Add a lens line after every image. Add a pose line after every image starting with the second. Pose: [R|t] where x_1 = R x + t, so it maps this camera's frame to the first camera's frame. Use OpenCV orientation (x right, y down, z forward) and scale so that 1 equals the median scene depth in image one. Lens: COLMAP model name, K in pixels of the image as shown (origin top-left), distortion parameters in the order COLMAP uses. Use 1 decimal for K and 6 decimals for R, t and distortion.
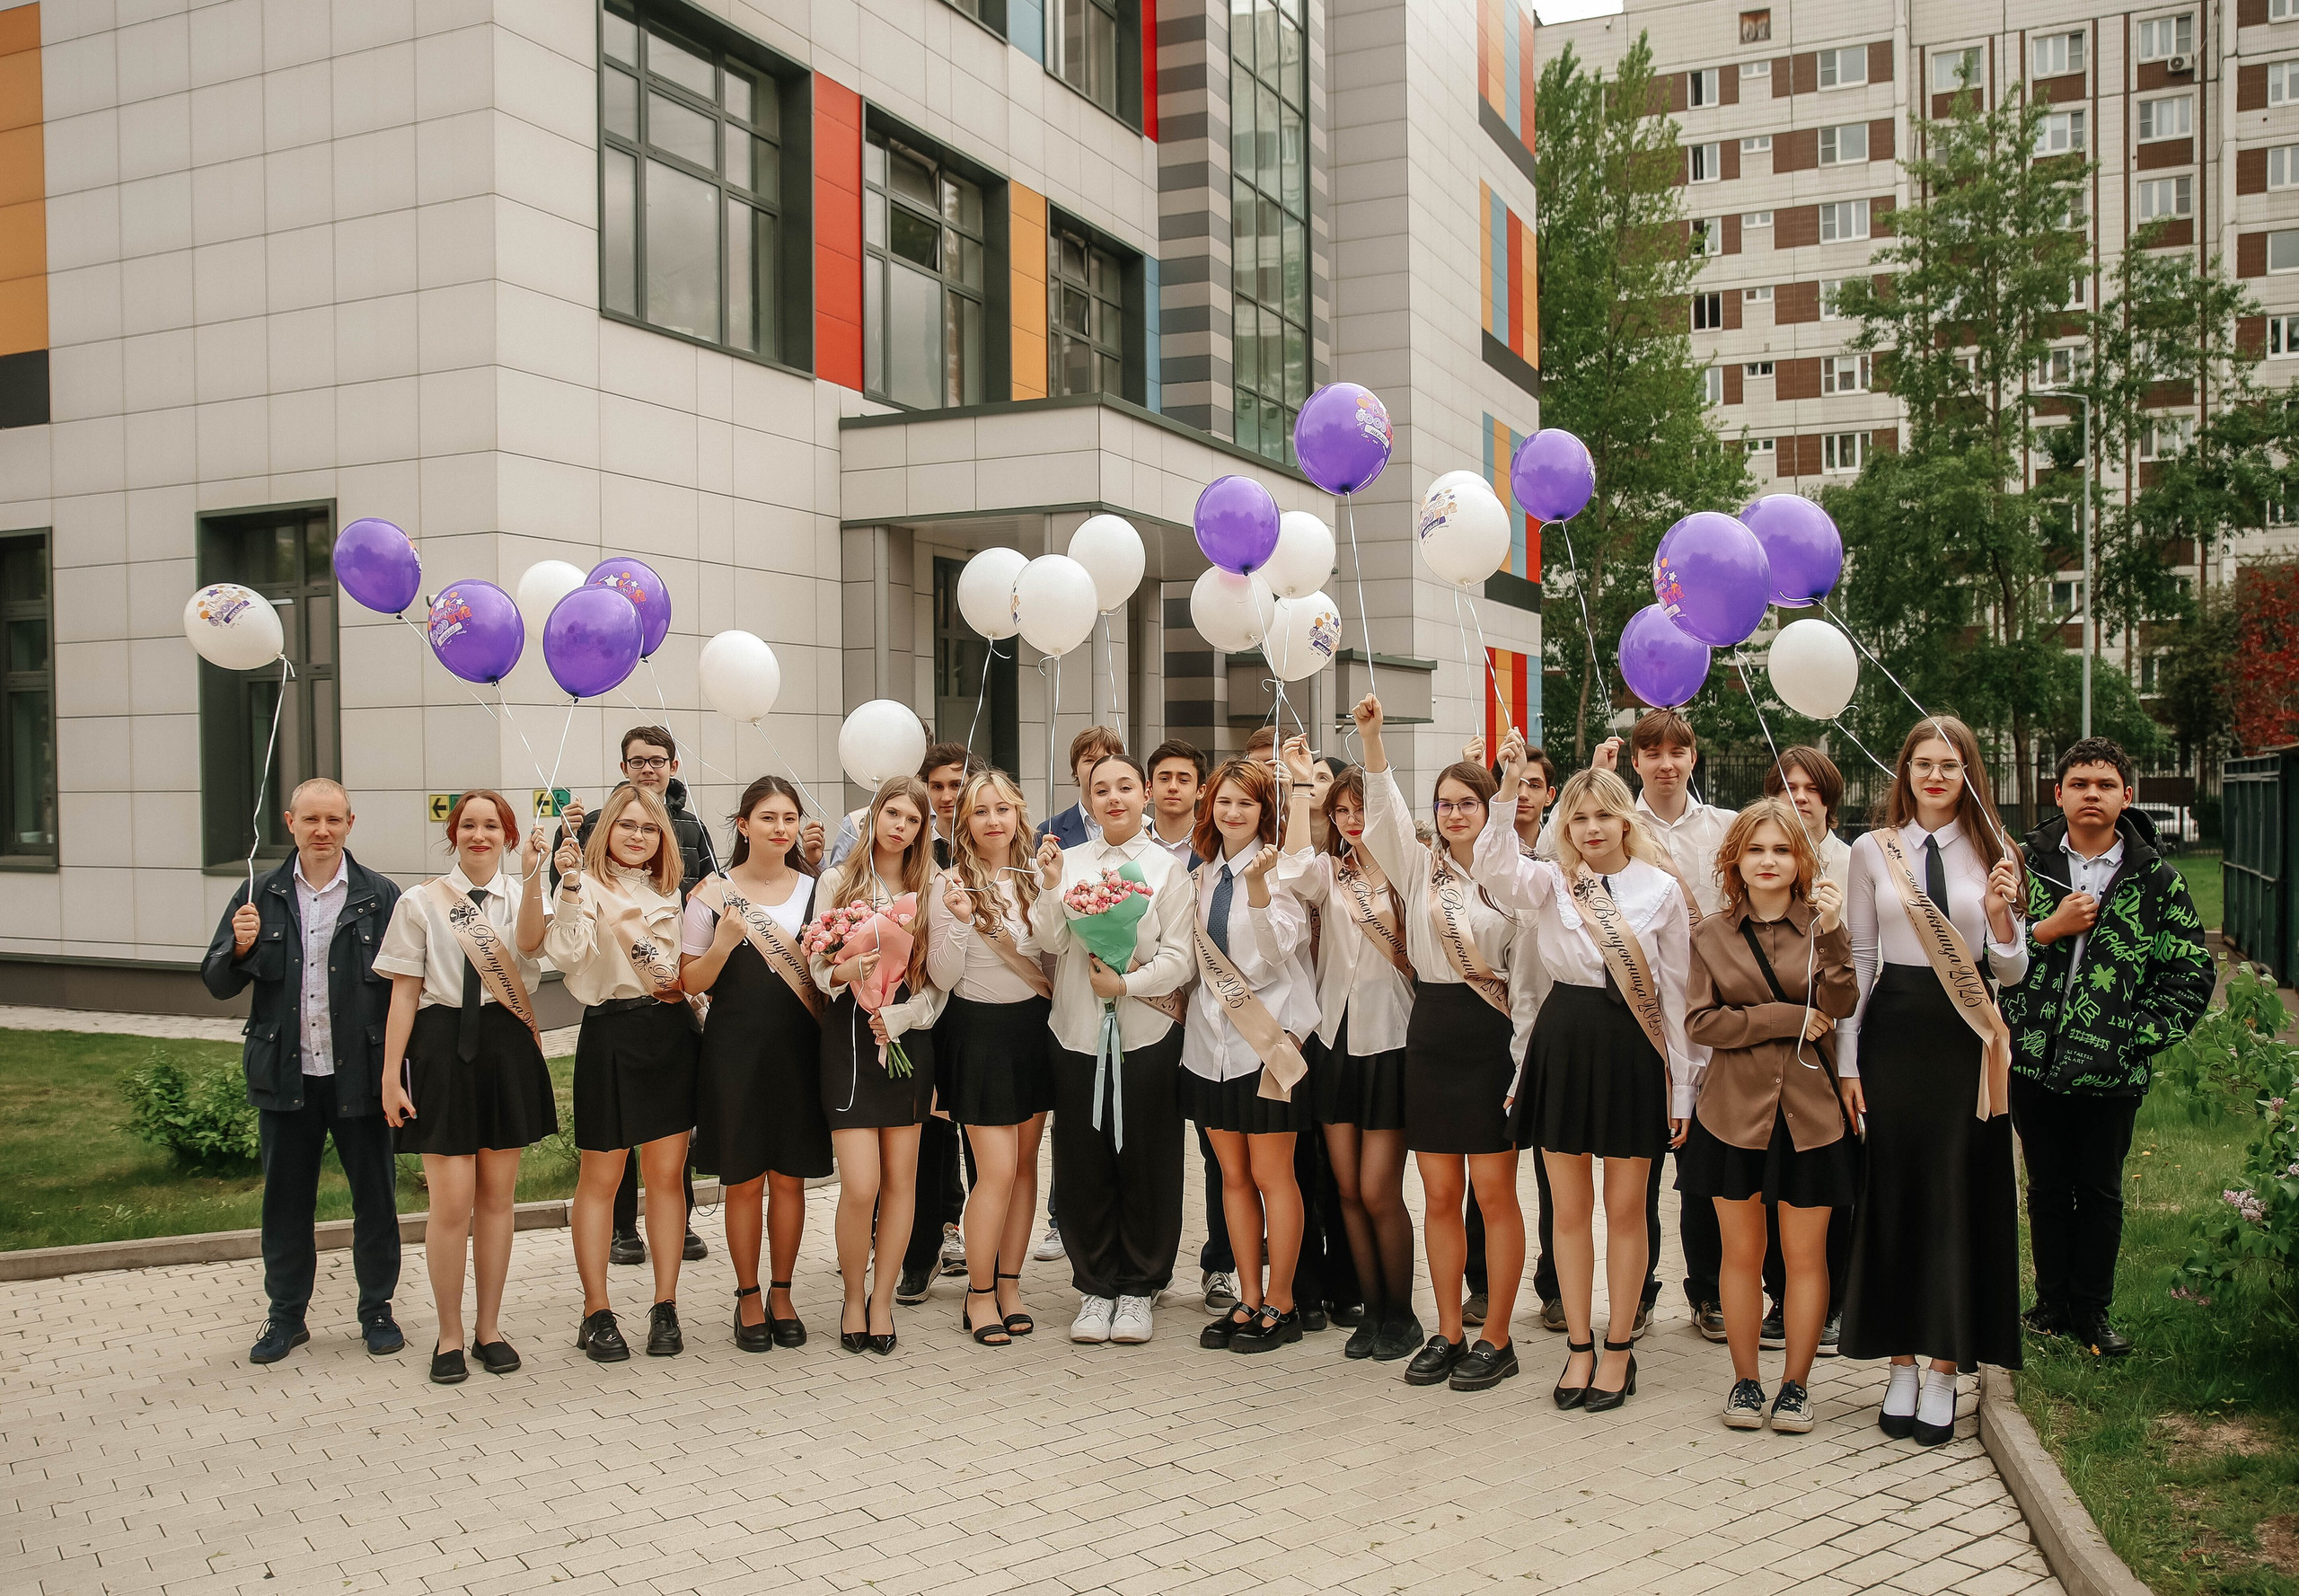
lens RADIAL K [[2109.6, 0, 1130.4], [0, 2109.6, 822.8], [0, 0, 1]] dist [-0.083337, 0.108973]
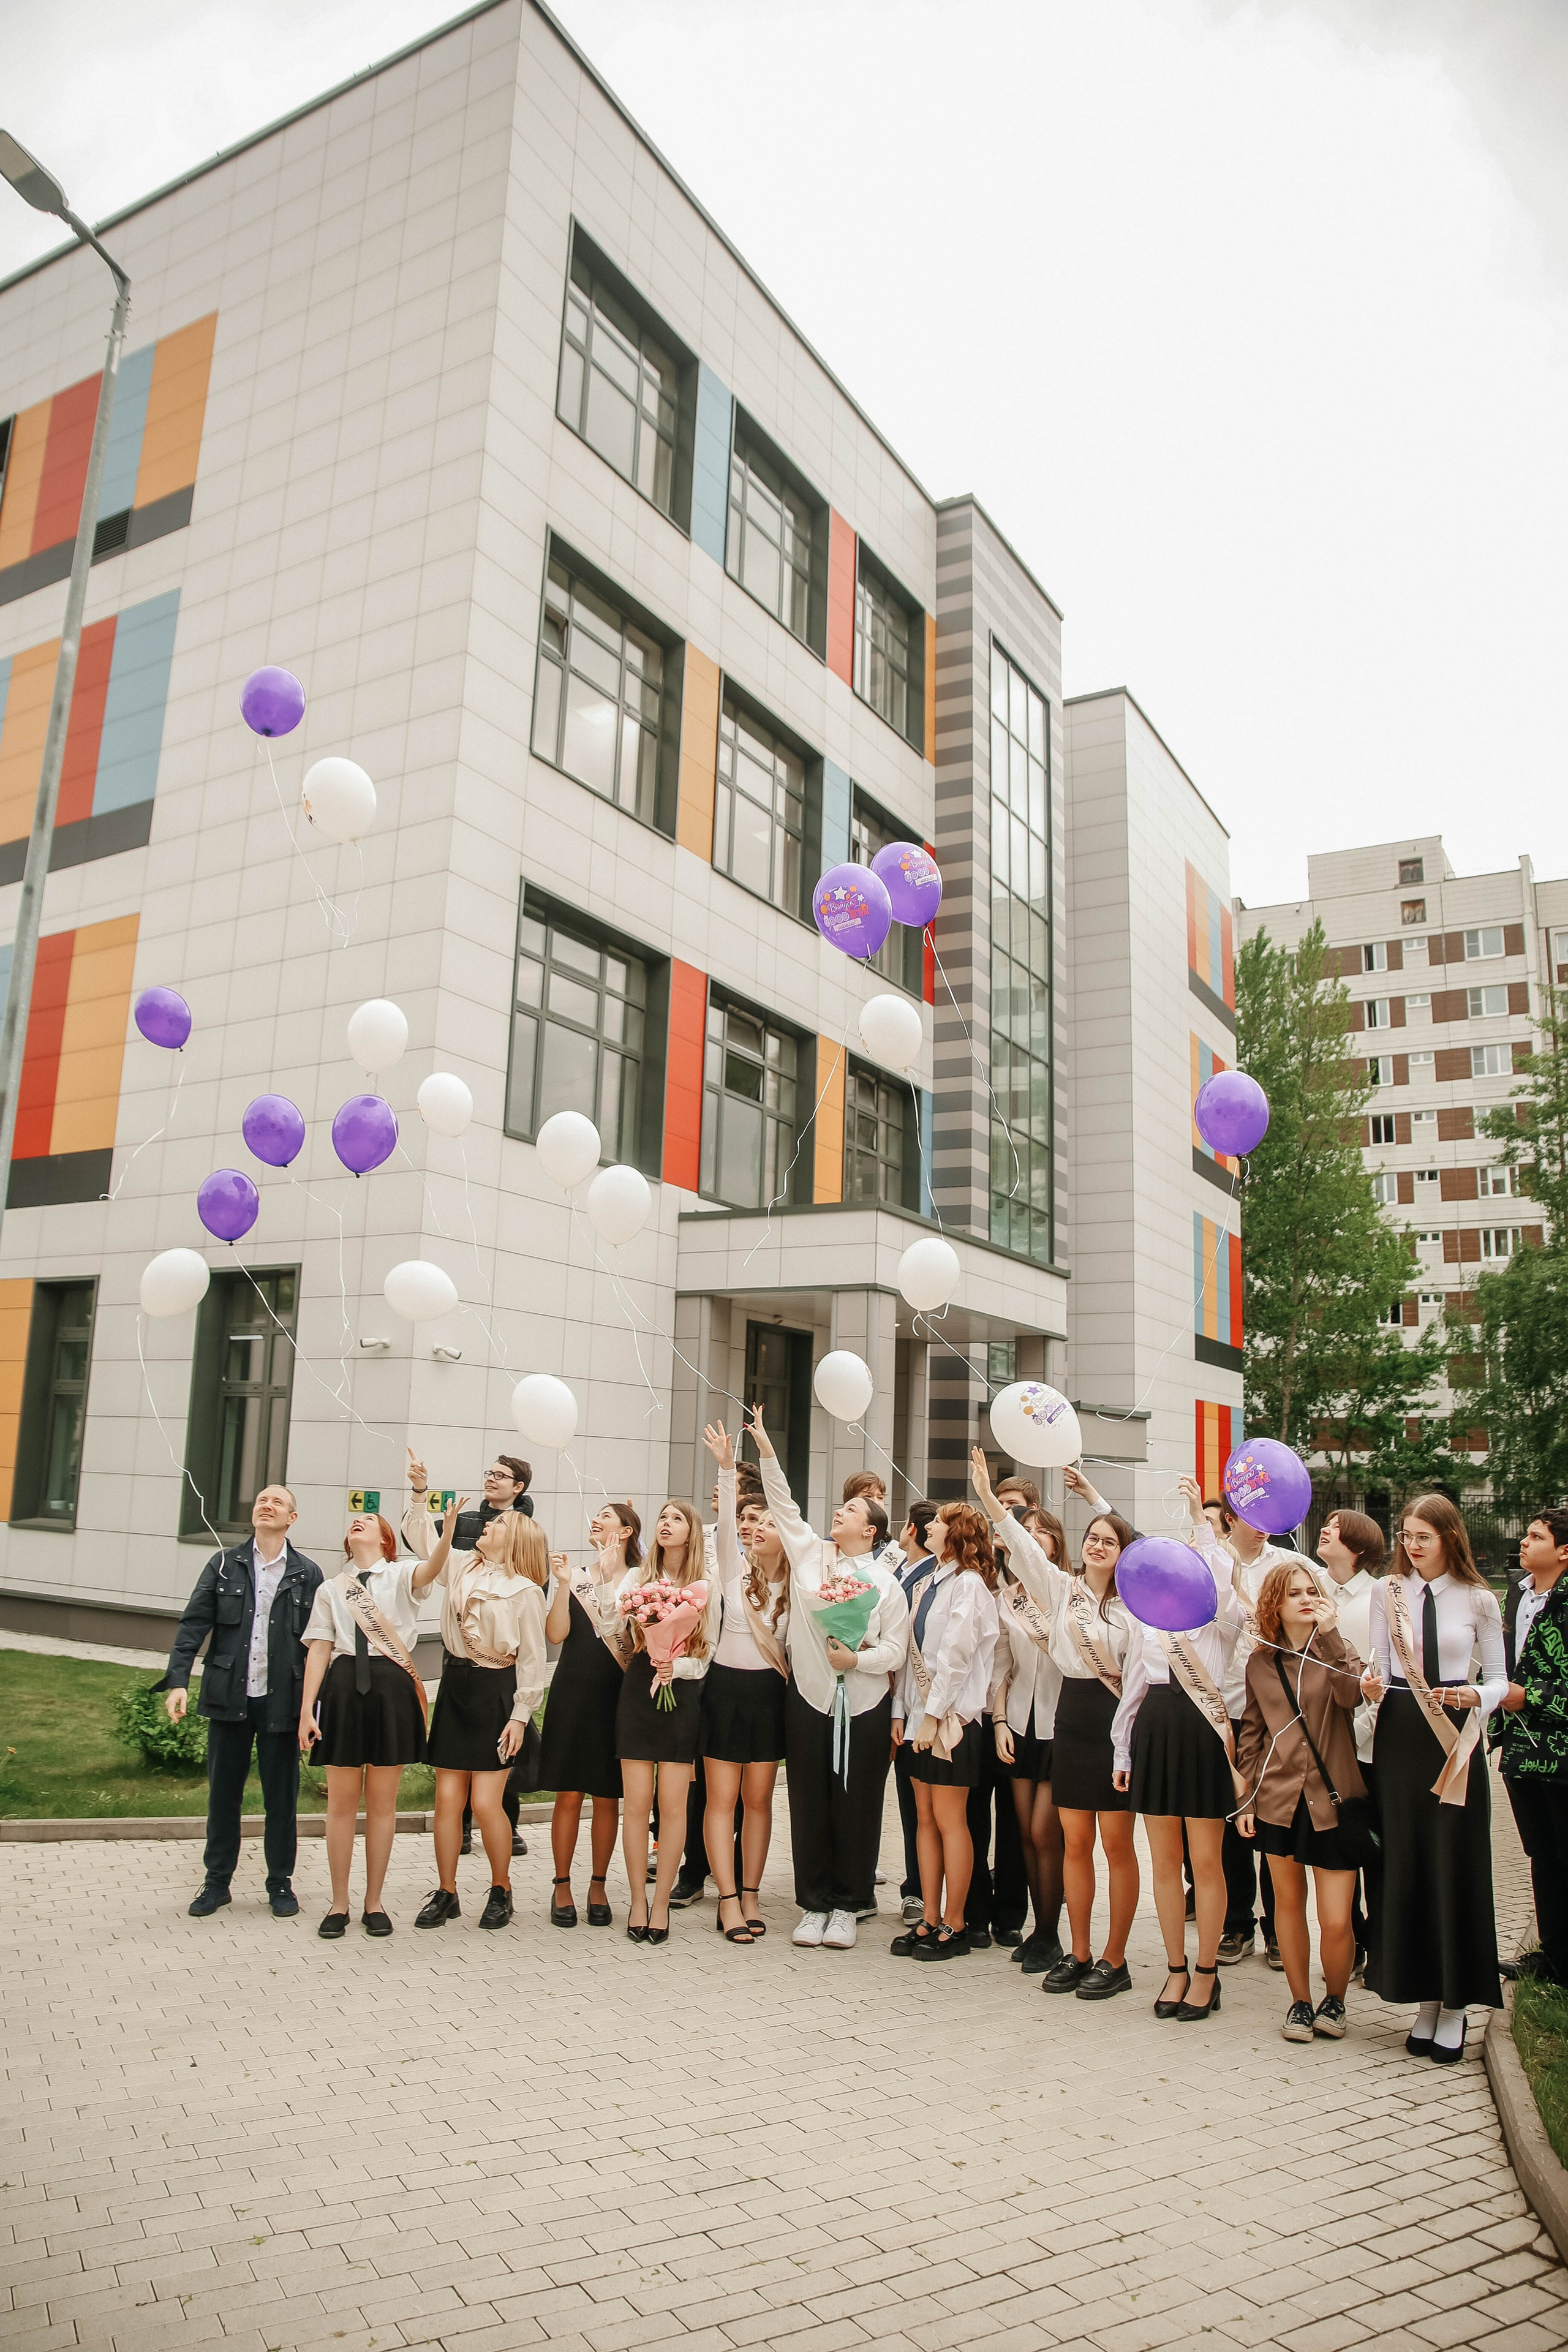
lens RADIAL K [[1711.3, 0, 744.1], [0, 1711.3, 1142.2], [0, 0, 1]] dist [-0.126686, 0.095207]
pose [[0.994226, 0.021295, -0.105172, 0.013021], [-0.044048, 0.974721, -0.219040, -0.003637], [0.097849, 0.222408, 0.970031, -0.040521]]
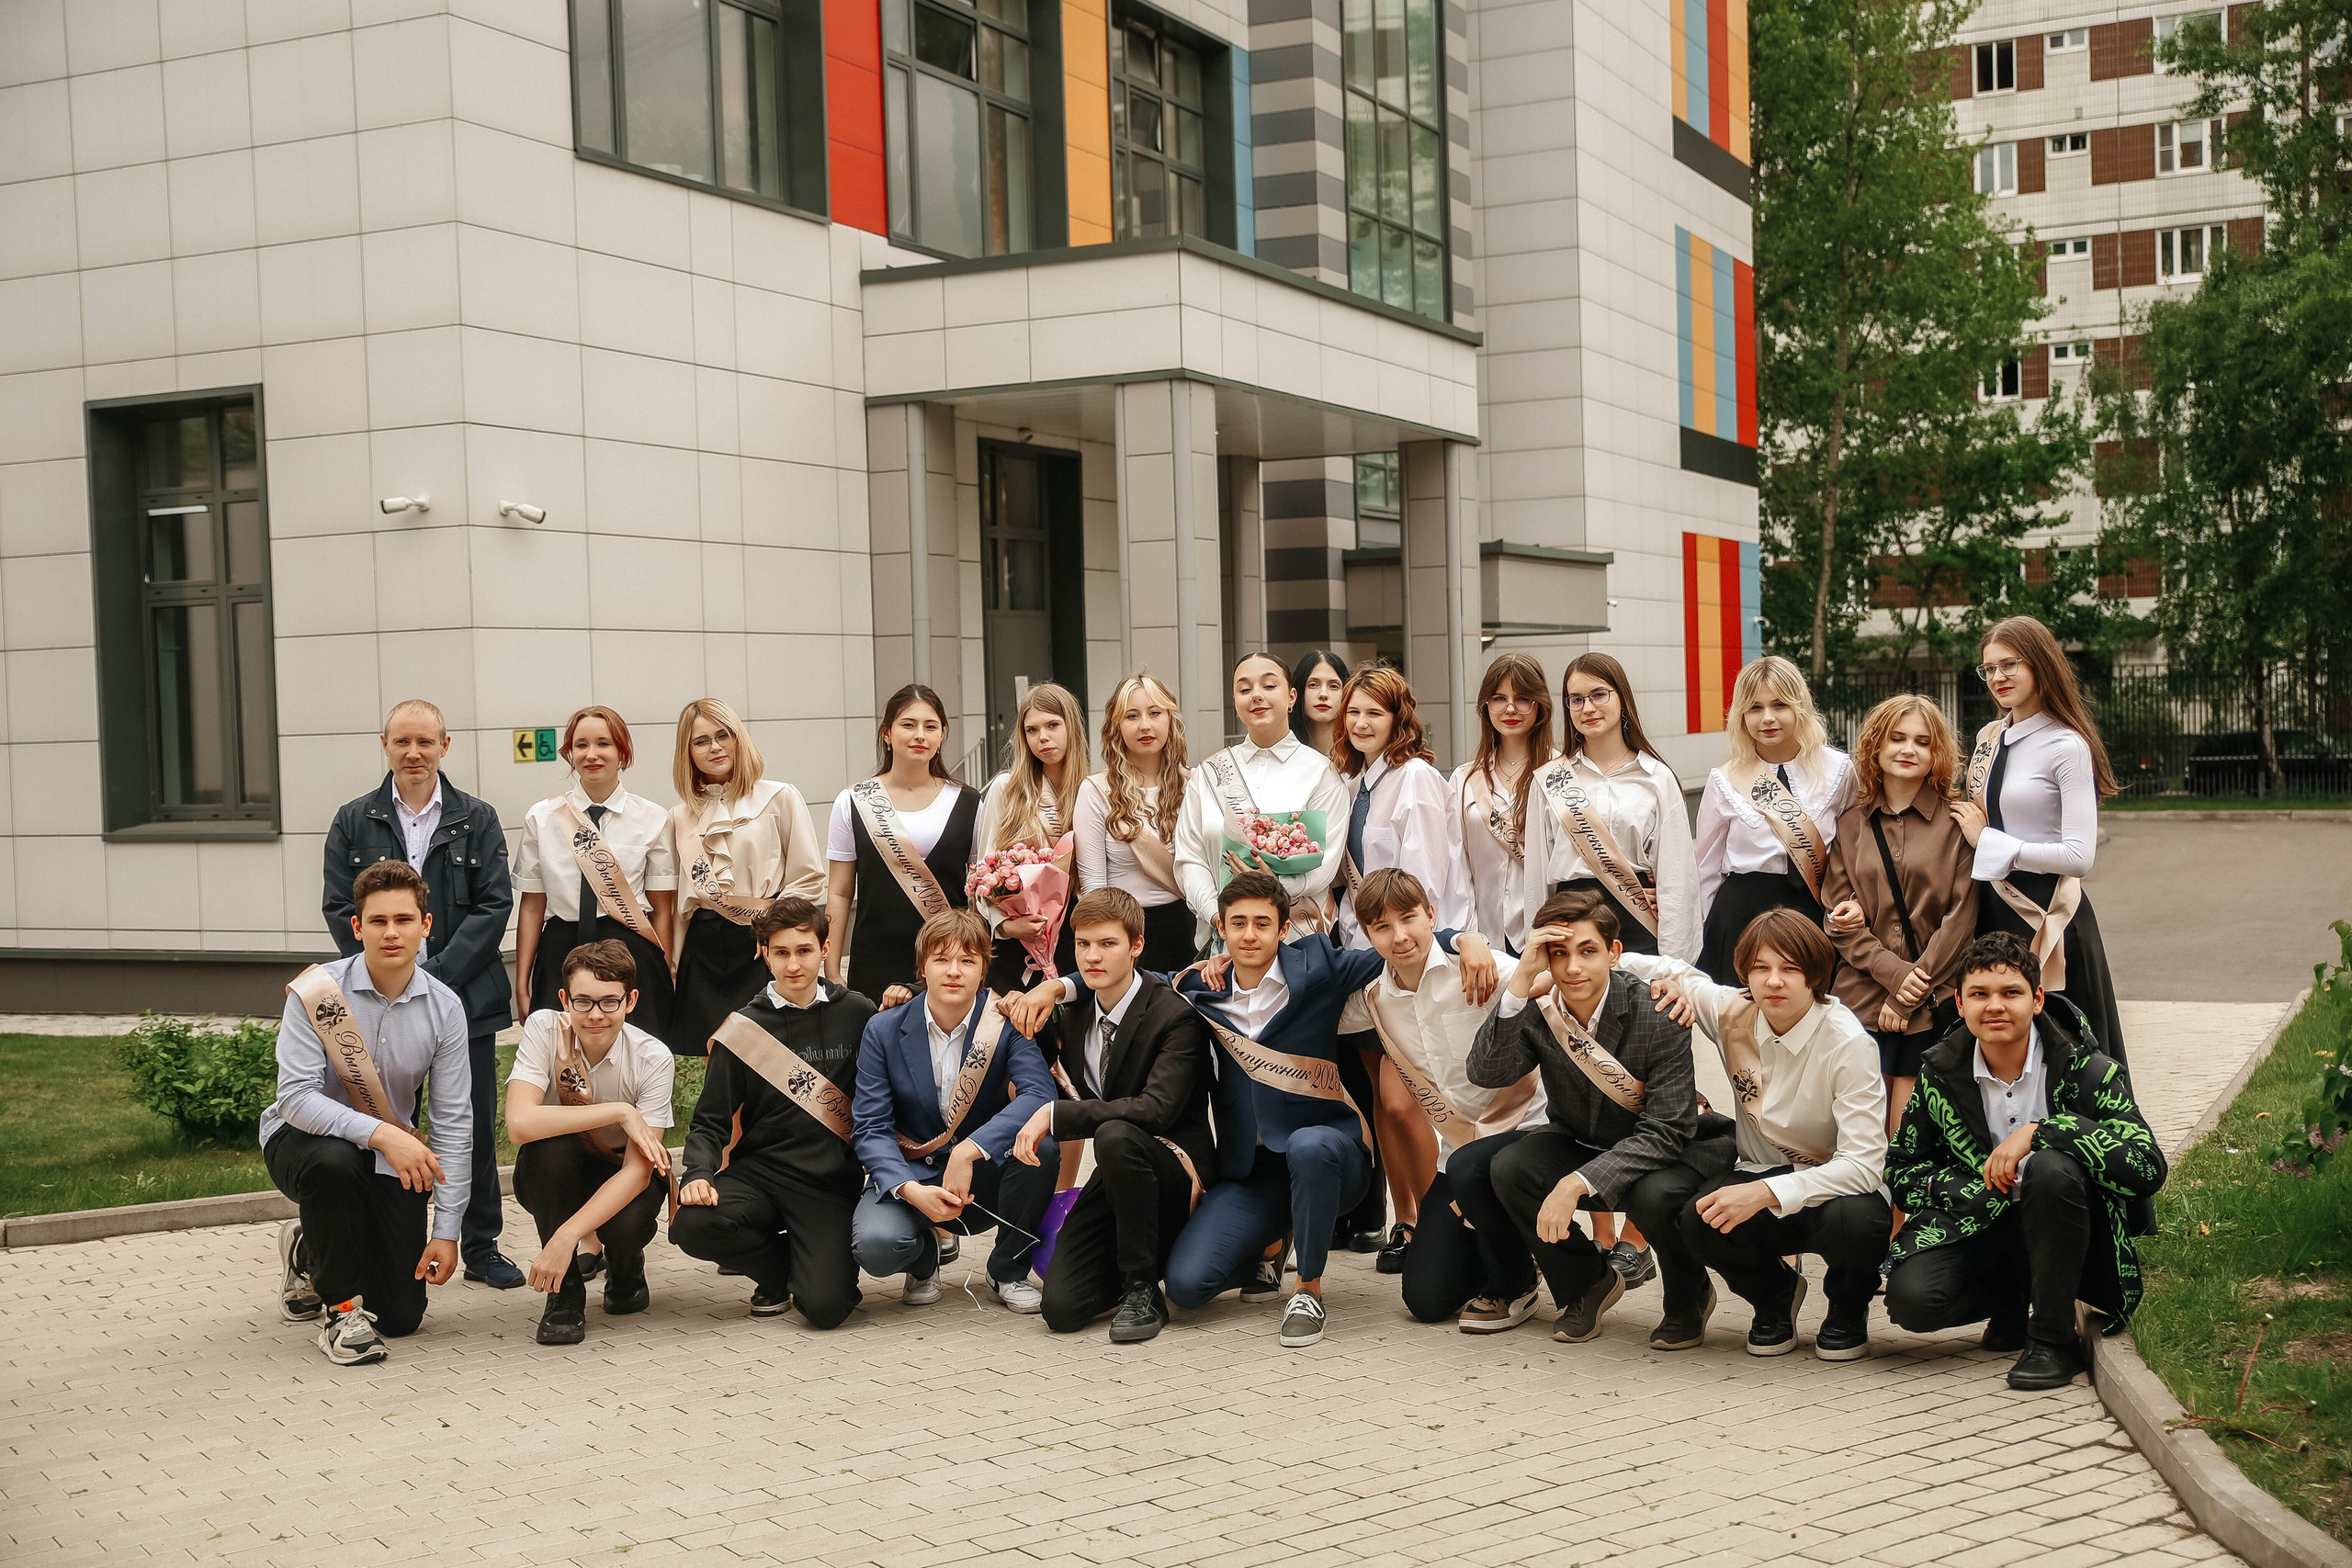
lens RADIAL K [[2873.2, 0, 1148.6], [0, 2873.2, 764.5], [0, 0, 1]] dist [0.044688, 0.000000]
pose [[0.999456, -0.019420, -0.026675, -0.000568], [0.019262, 0.999795, -0.006177, 0.008036], [0.026789, 0.005660, 0.999625, -0.113391]]
